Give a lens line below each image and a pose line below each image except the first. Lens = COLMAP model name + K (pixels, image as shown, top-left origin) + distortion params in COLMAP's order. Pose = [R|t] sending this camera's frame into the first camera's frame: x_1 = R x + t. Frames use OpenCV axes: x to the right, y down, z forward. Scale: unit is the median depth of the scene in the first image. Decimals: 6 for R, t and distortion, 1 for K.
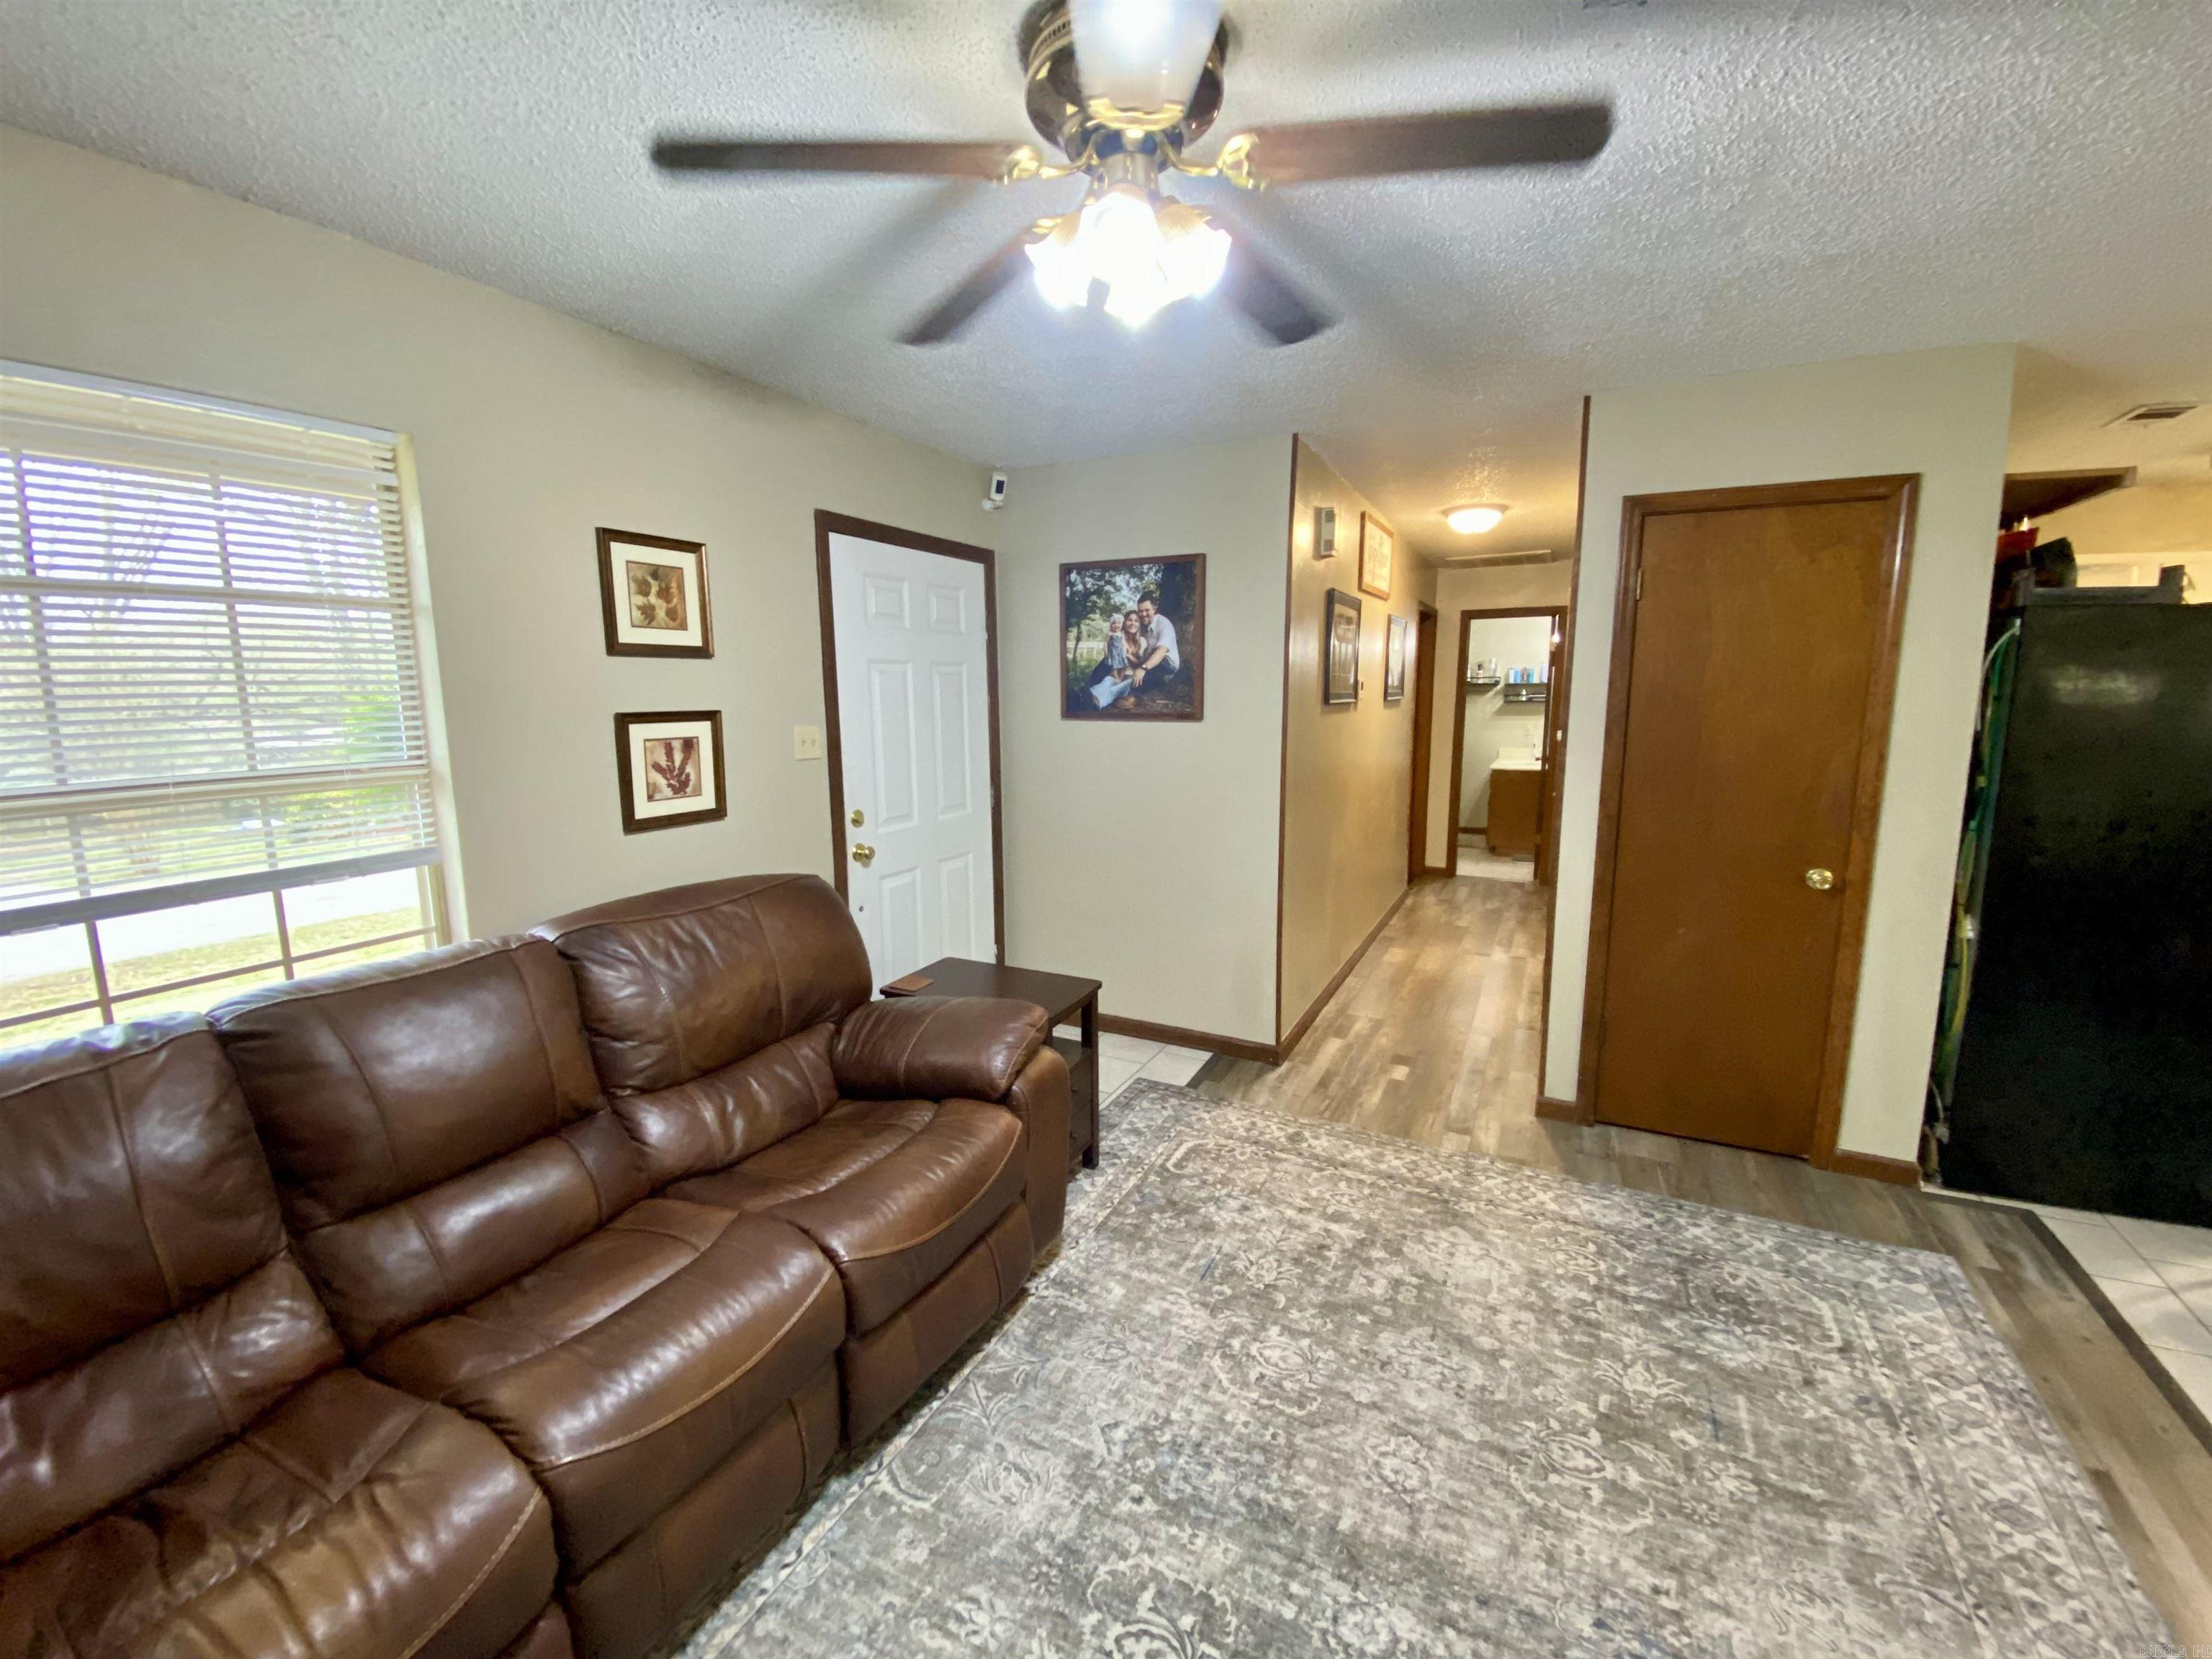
lens RADIAL K [[892.4, 0, 1108.8], [0, 892.4, 822.4], [0, 0, 1]] dist [0.015520, -0.017636]
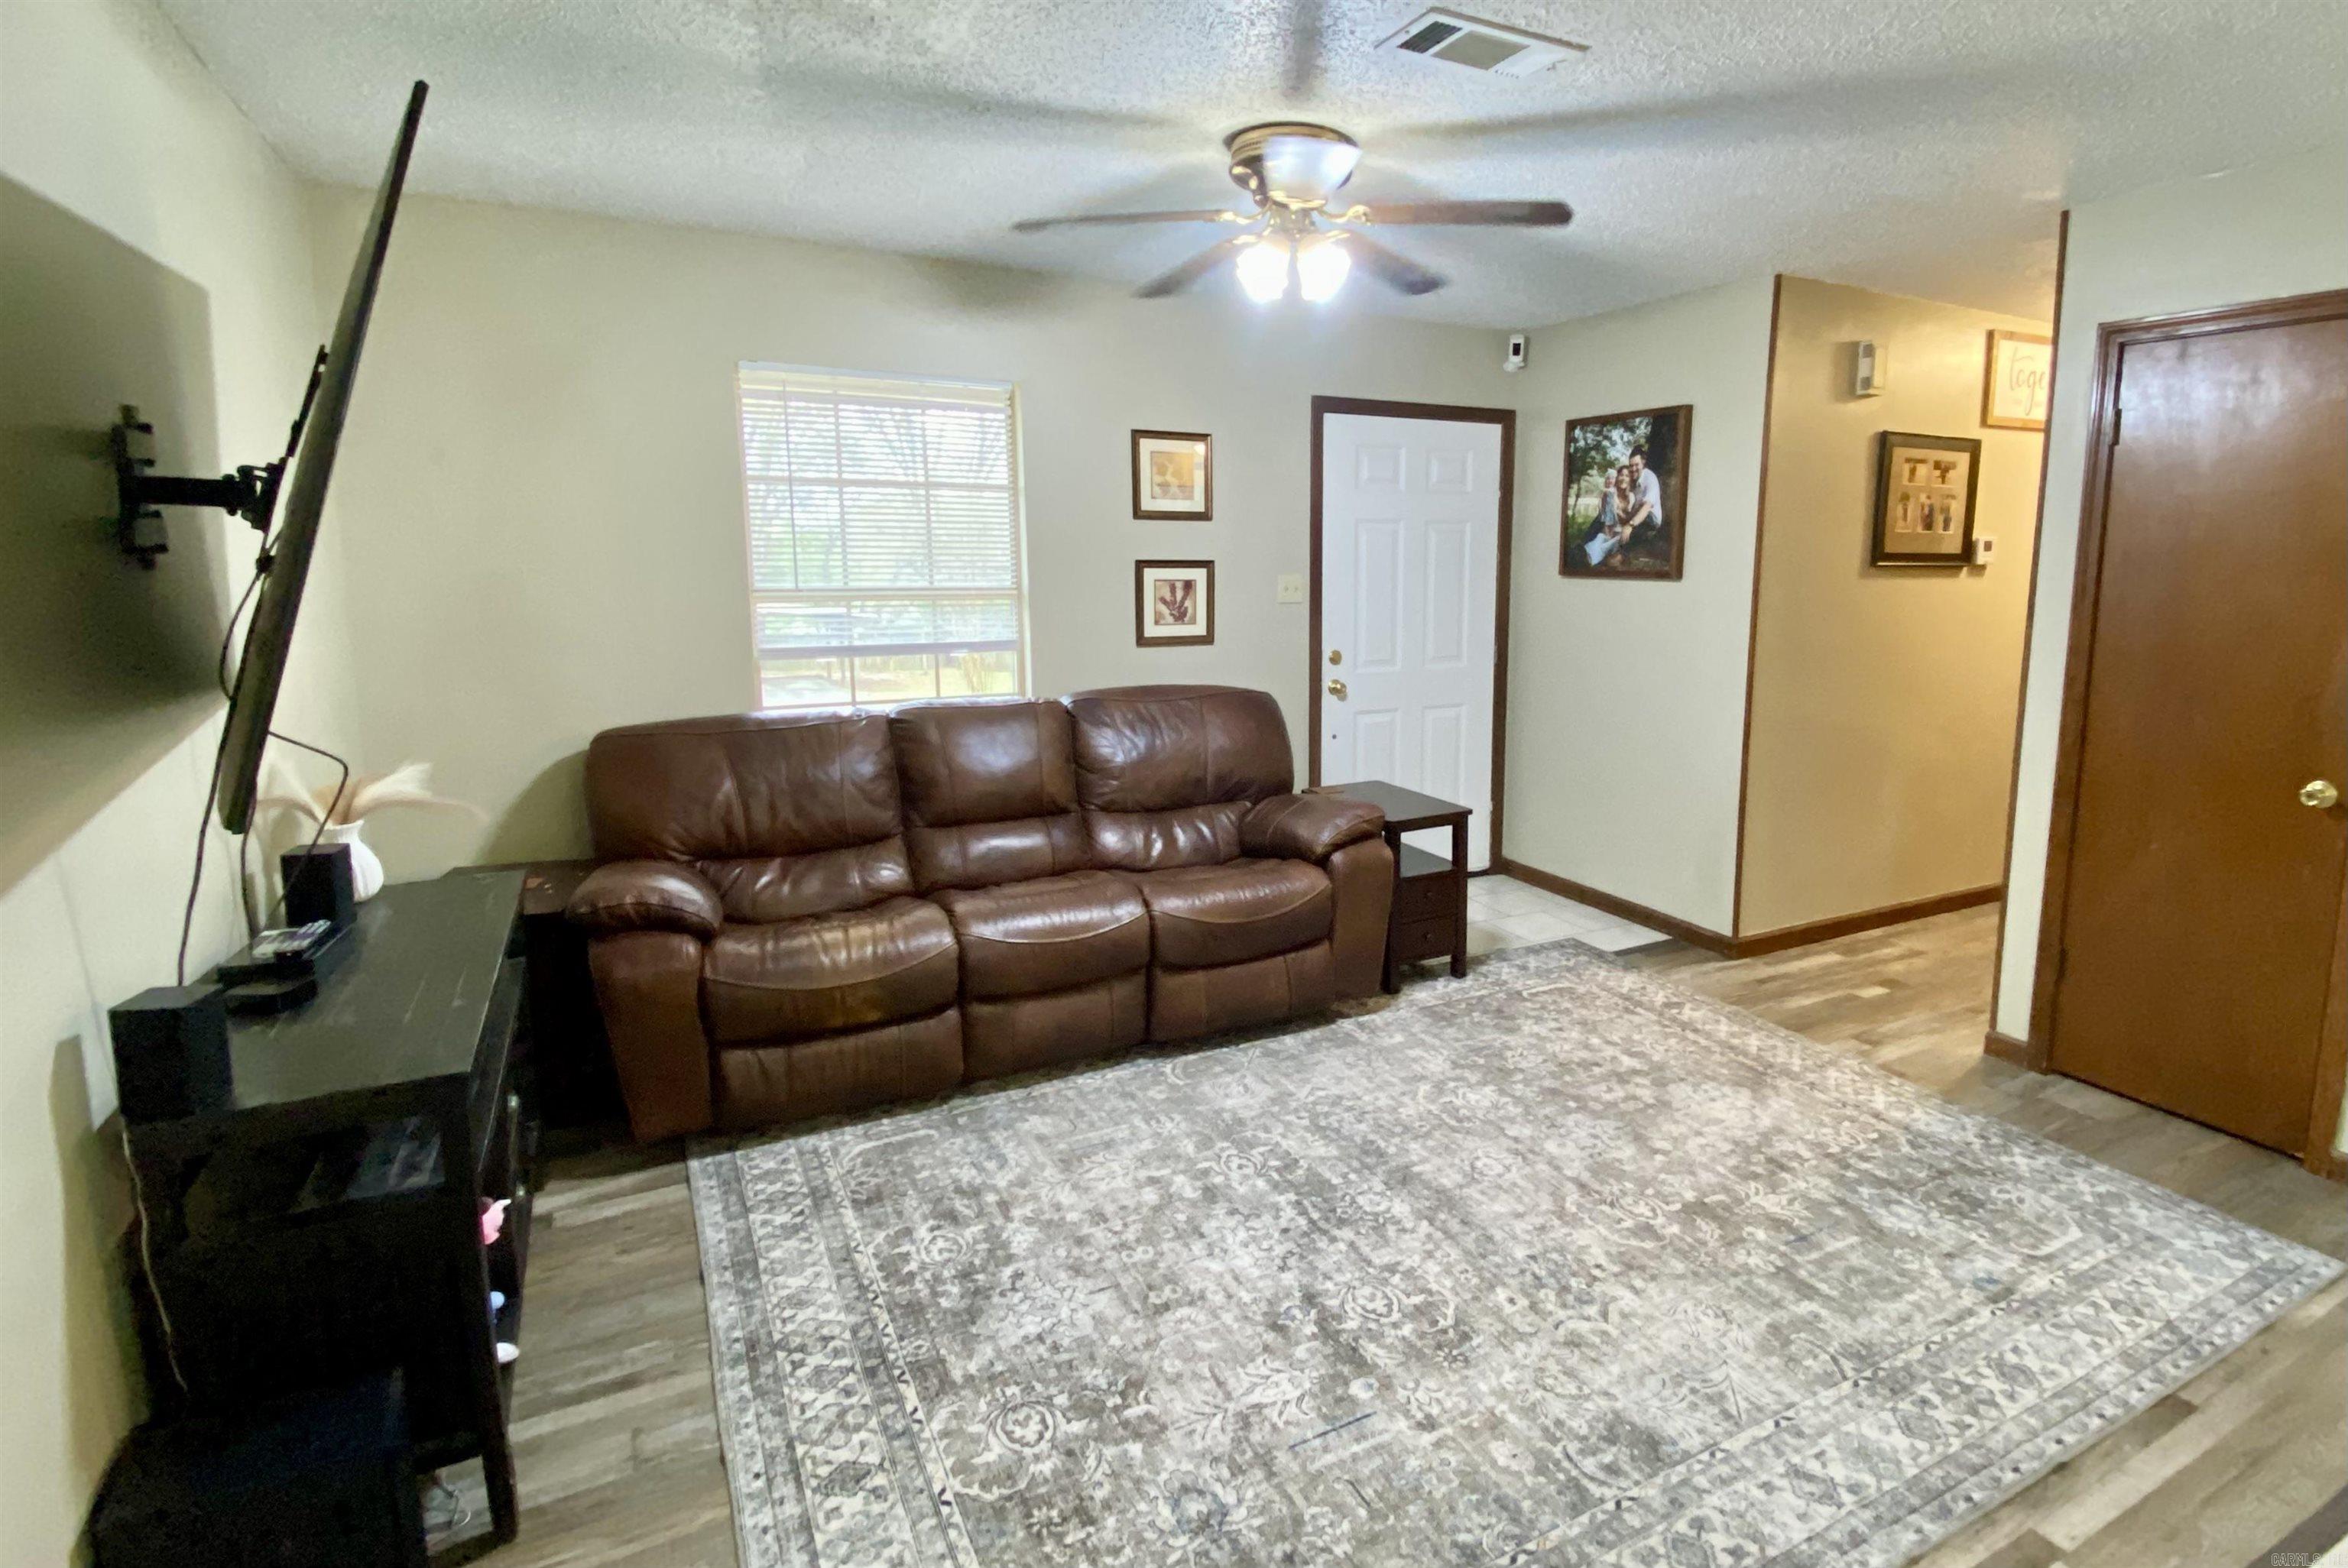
lens RADIAL K [[1170.9, 0, 1282.5], [0, 1170.9, 738.9], [0, 0, 1]] dist [0.038001, -0.048174]
pose [[0.824589, 0.094879, -0.557720, 0.640134], [-0.090989, 0.995244, 0.034782, 0.067390], [0.558367, 0.022066, 0.829300, -0.364513]]
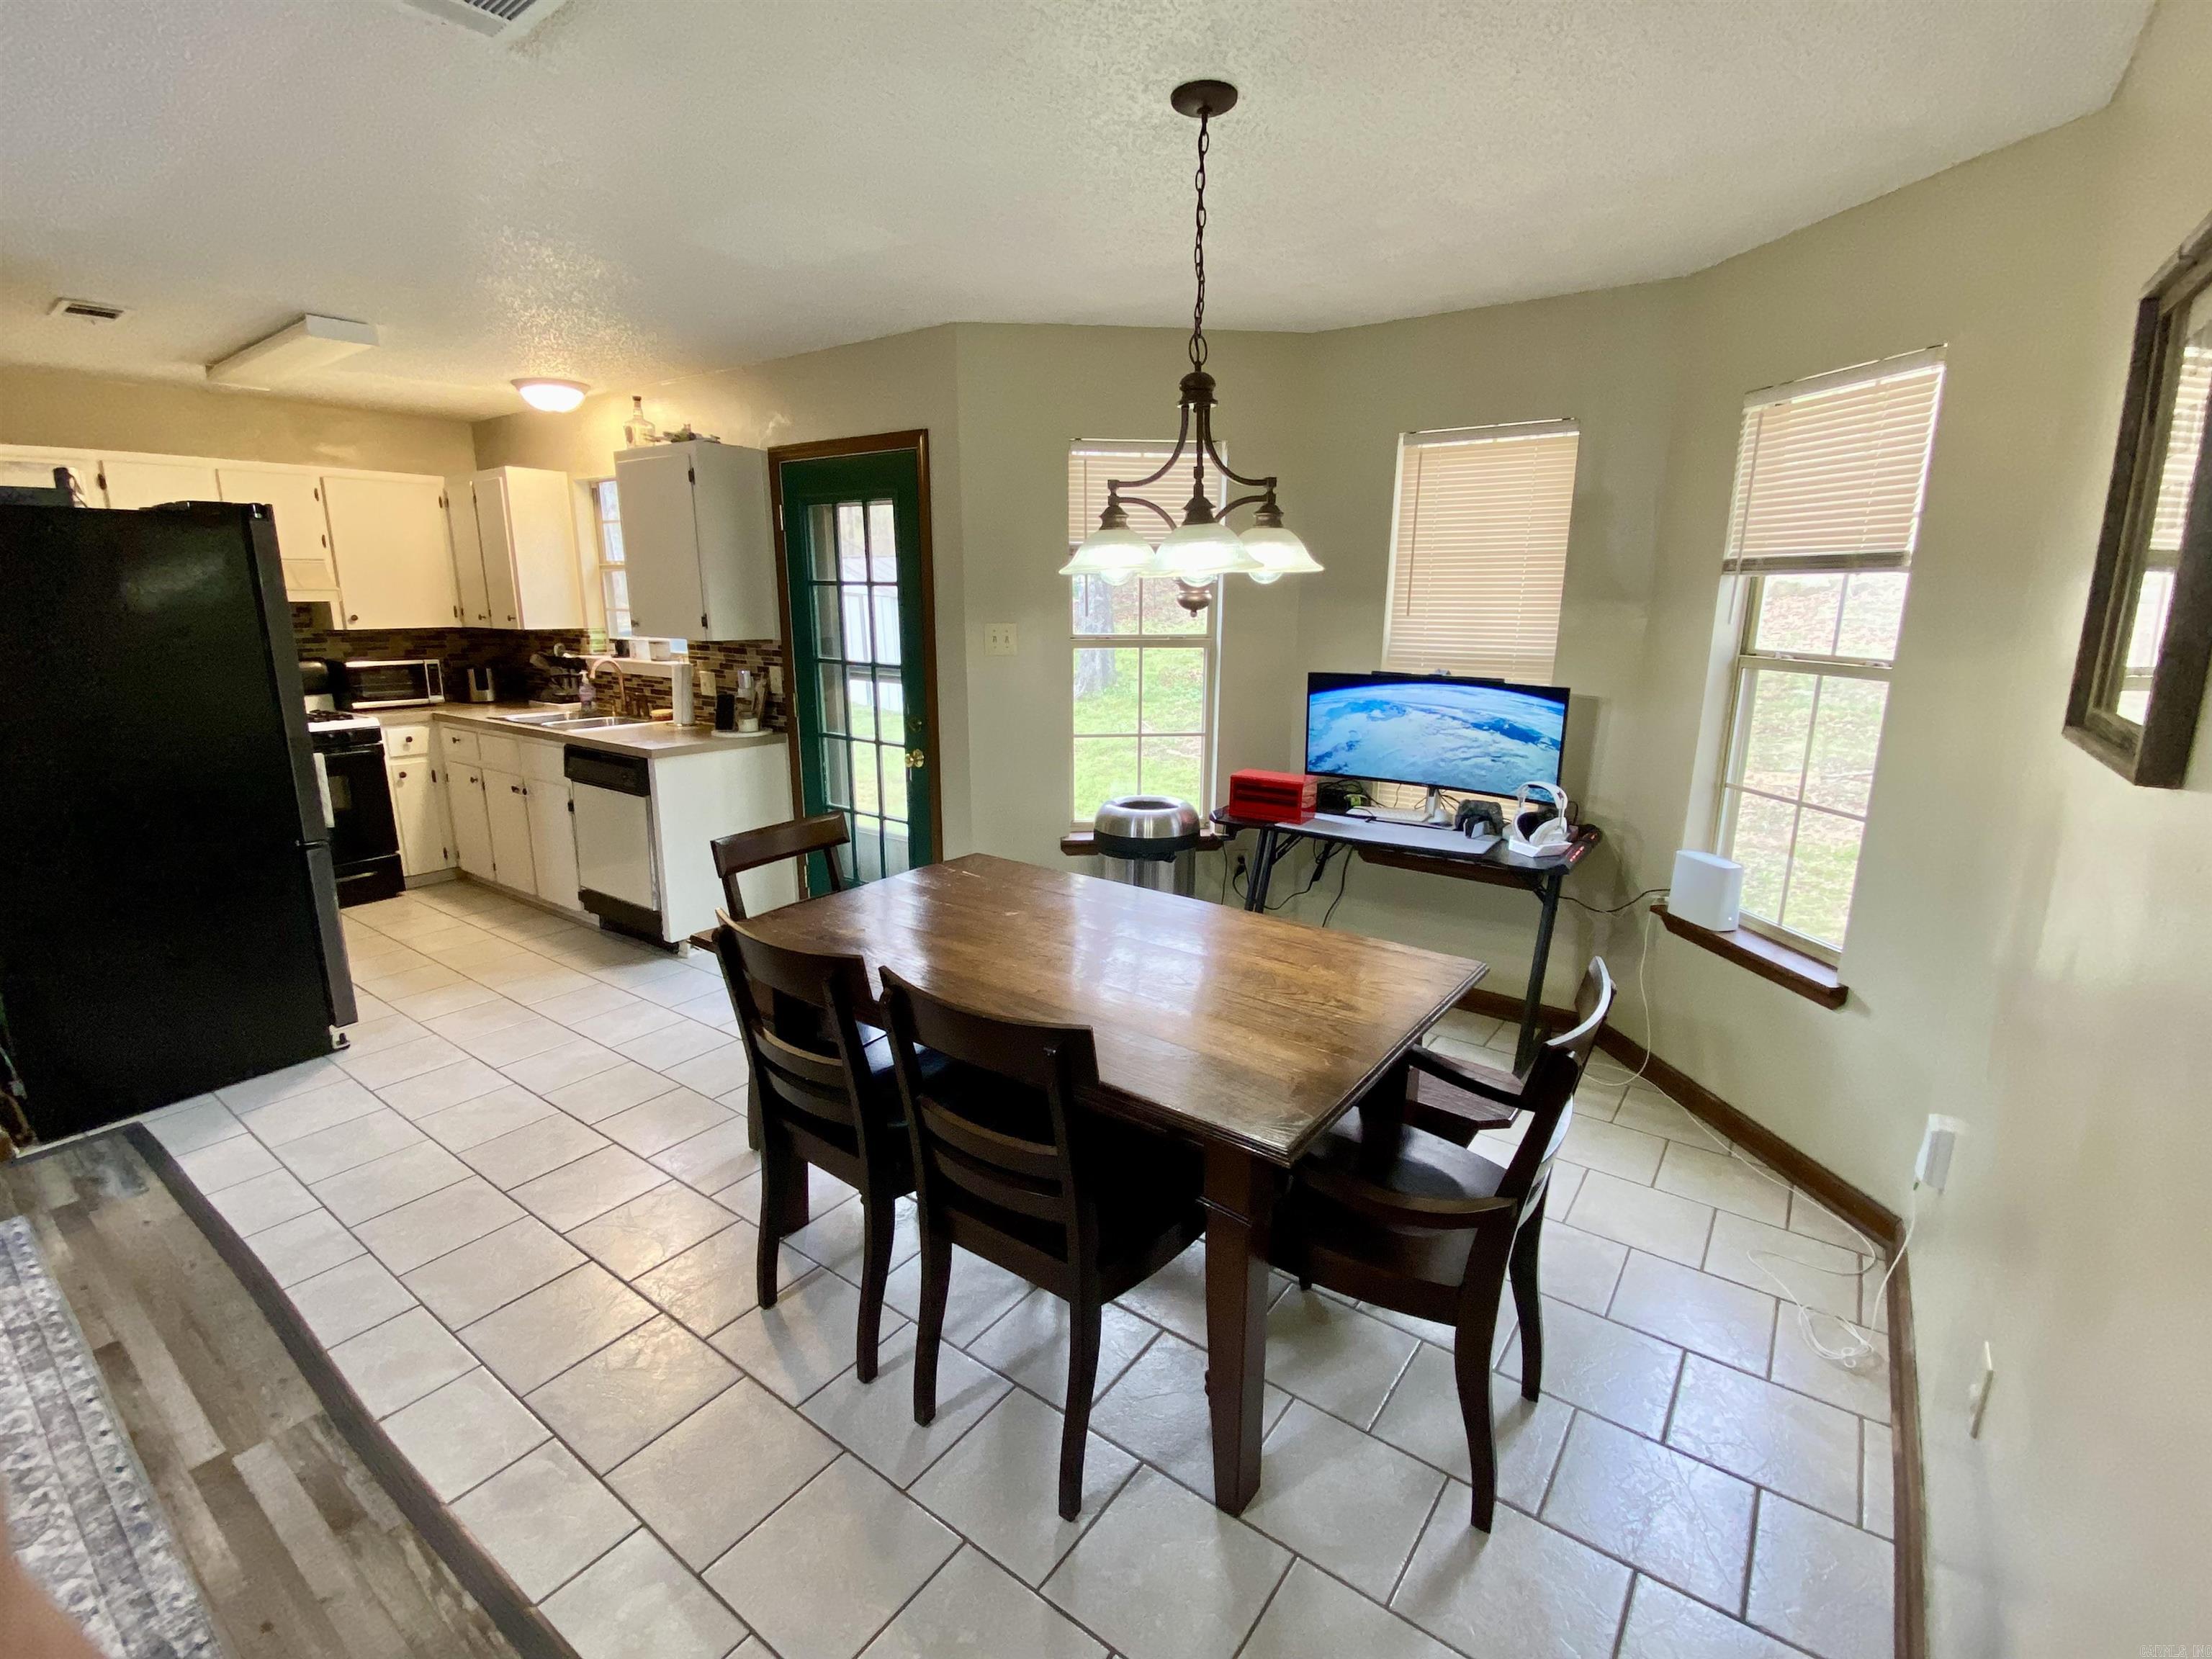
lens RADIAL K [[1005.0, 0, 1109.2], [0, 1005.0, 821.3], [0, 0, 1]] dist [0.011116, -0.017358]
pose [[0.161345, -0.217971, 0.962526, 0.216164], [0.148345, 0.969580, 0.194701, 0.056120], [-0.975685, 0.111372, 0.188772, -0.308009]]
